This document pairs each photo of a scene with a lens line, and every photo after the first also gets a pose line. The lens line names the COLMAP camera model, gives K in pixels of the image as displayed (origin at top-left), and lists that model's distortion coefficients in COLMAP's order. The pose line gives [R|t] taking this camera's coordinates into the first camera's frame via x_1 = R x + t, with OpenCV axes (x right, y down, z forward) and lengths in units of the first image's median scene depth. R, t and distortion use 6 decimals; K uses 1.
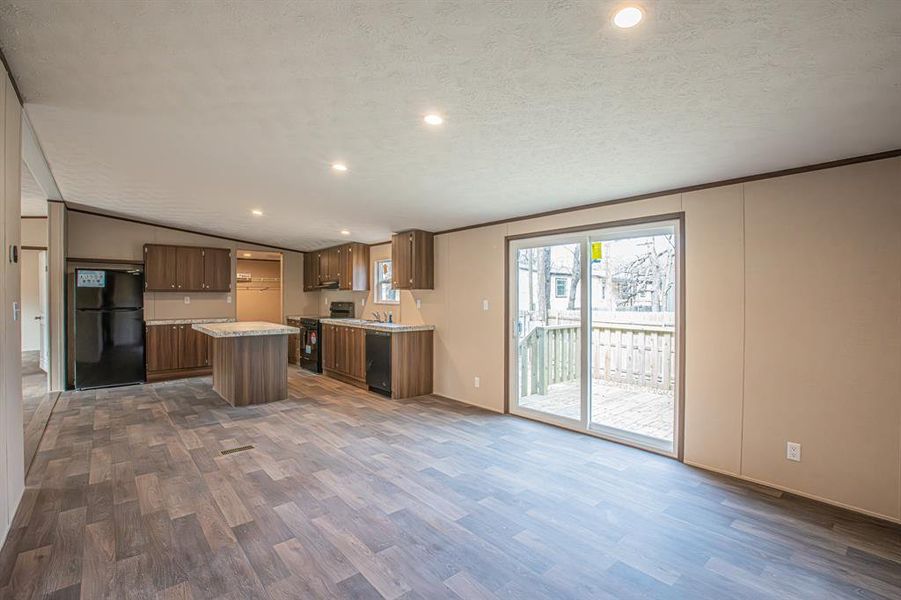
lens RADIAL K [[413.1, 0, 460.3], [0, 413.1, 295.8], [0, 0, 1]] dist [-0.050031, 0.015375]
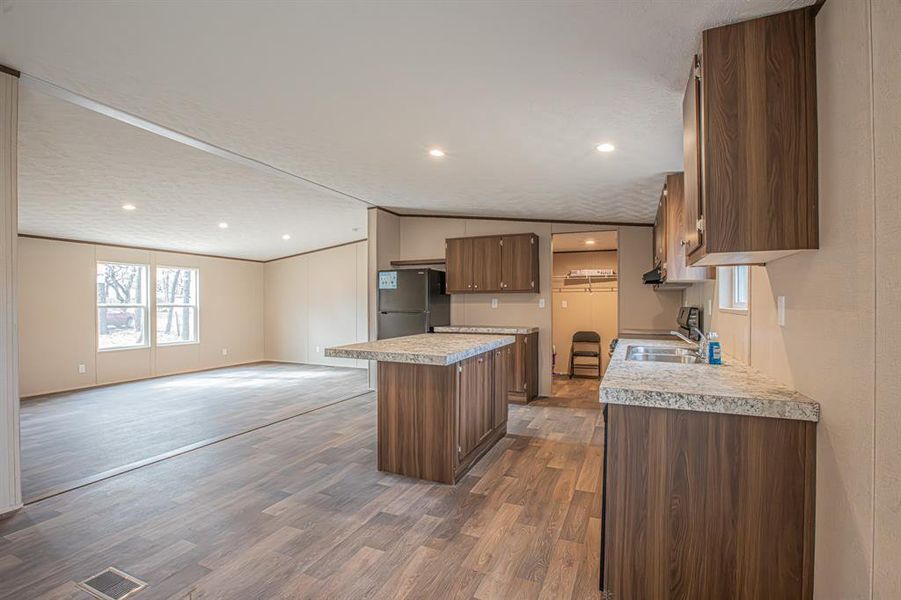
lens RADIAL K [[413.1, 0, 458.7], [0, 413.1, 304.4], [0, 0, 1]] dist [-0.050031, 0.015375]
pose [[0.423421, -0.000693, -0.905933, 0.064017], [0.000180, 1.000000, -0.000681, 0.019022], [0.905933, 0.000125, 0.423421, 0.834999]]
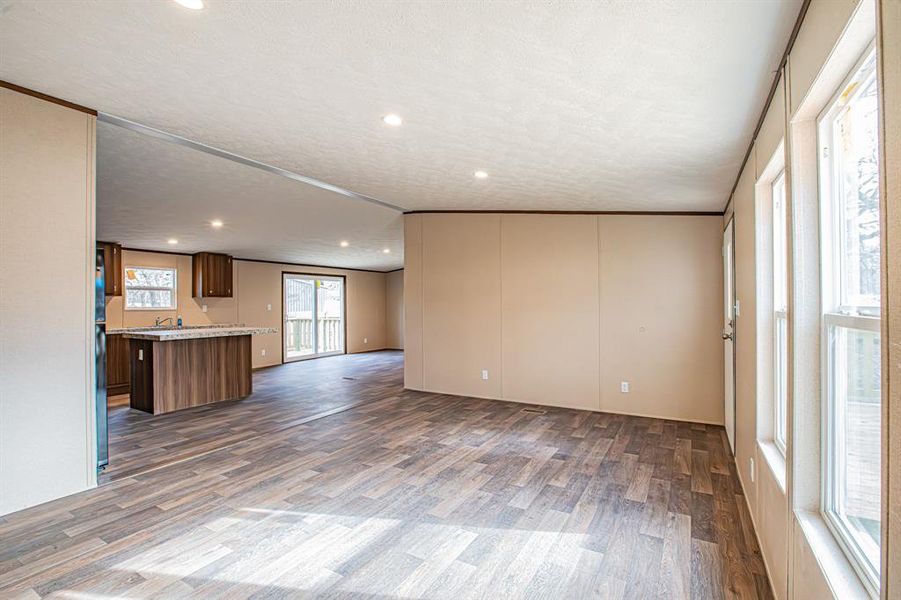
lens RADIAL K [[413.1, 0, 455.7], [0, 413.1, 303.1], [0, 0, 1]] dist [-0.050031, 0.015375]
pose [[-0.317447, 0.003079, 0.948271, -1.848285], [0.007827, 0.999969, -0.000627, 0.012071], [-0.948244, 0.007223, -0.317461, 0.799900]]
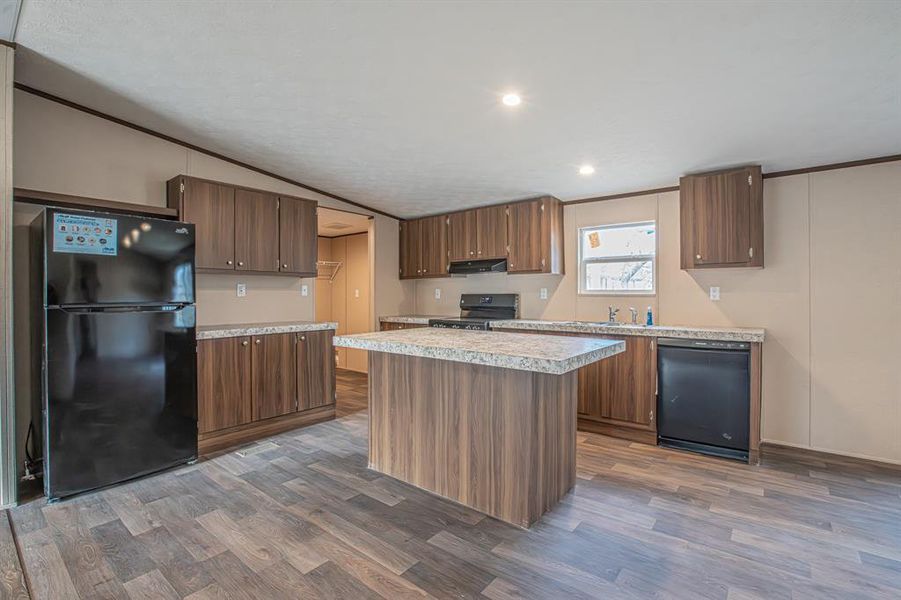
lens RADIAL K [[413.1, 0, 459.6], [0, 413.1, 292.9], [0, 0, 1]] dist [-0.050031, 0.015375]
pose [[0.983367, -0.002307, 0.181614, -0.695344], [0.003328, 0.999980, -0.005318, 0.025920], [-0.181598, 0.005834, 0.983355, 0.581978]]
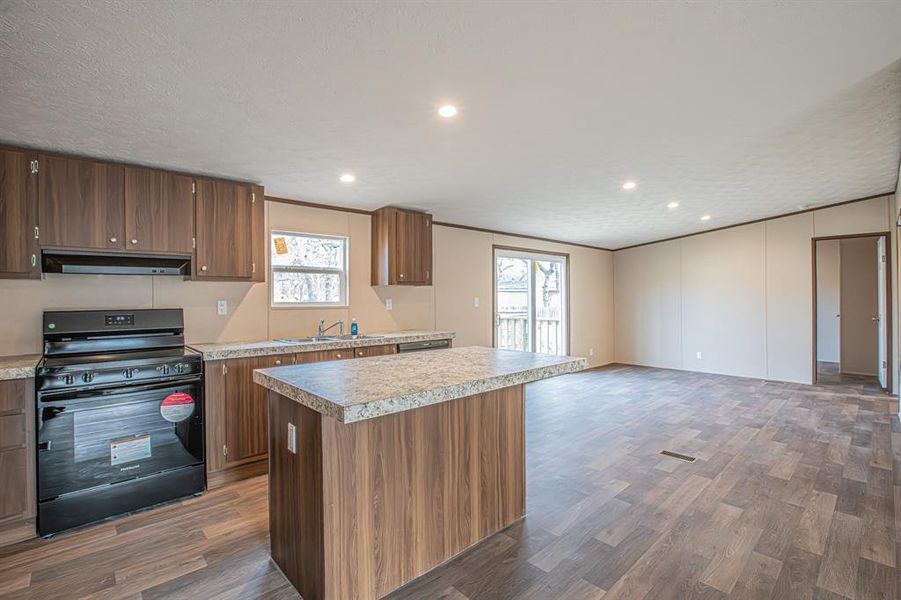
lens RADIAL K [[413.1, 0, 458.2], [0, 413.1, 300.8], [0, 0, 1]] dist [-0.050031, 0.015375]
pose [[-0.027471, -0.010364, 0.999569, -1.035064], [0.005509, 0.999930, 0.010519, 0.006839], [-0.999607, 0.005795, -0.027412, 1.078973]]
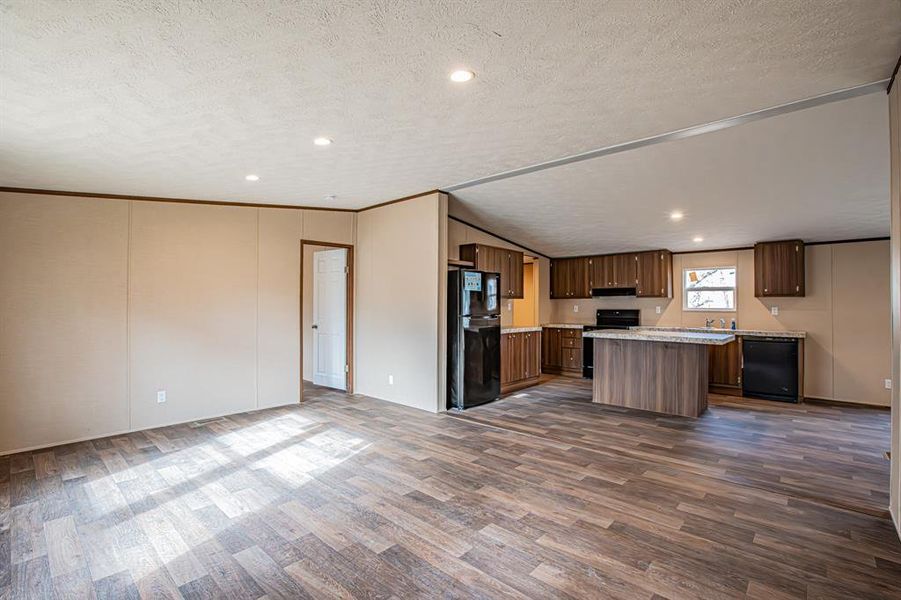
lens RADIAL K [[413.1, 0, 456.4], [0, 413.1, 296.0], [0, 0, 1]] dist [-0.050031, 0.015375]
pose [[0.992846, 0.008625, 0.119087, -1.216387], [-0.005630, 0.999660, -0.025457, 0.014841], [-0.119266, 0.024605, 0.992557, 0.116813]]
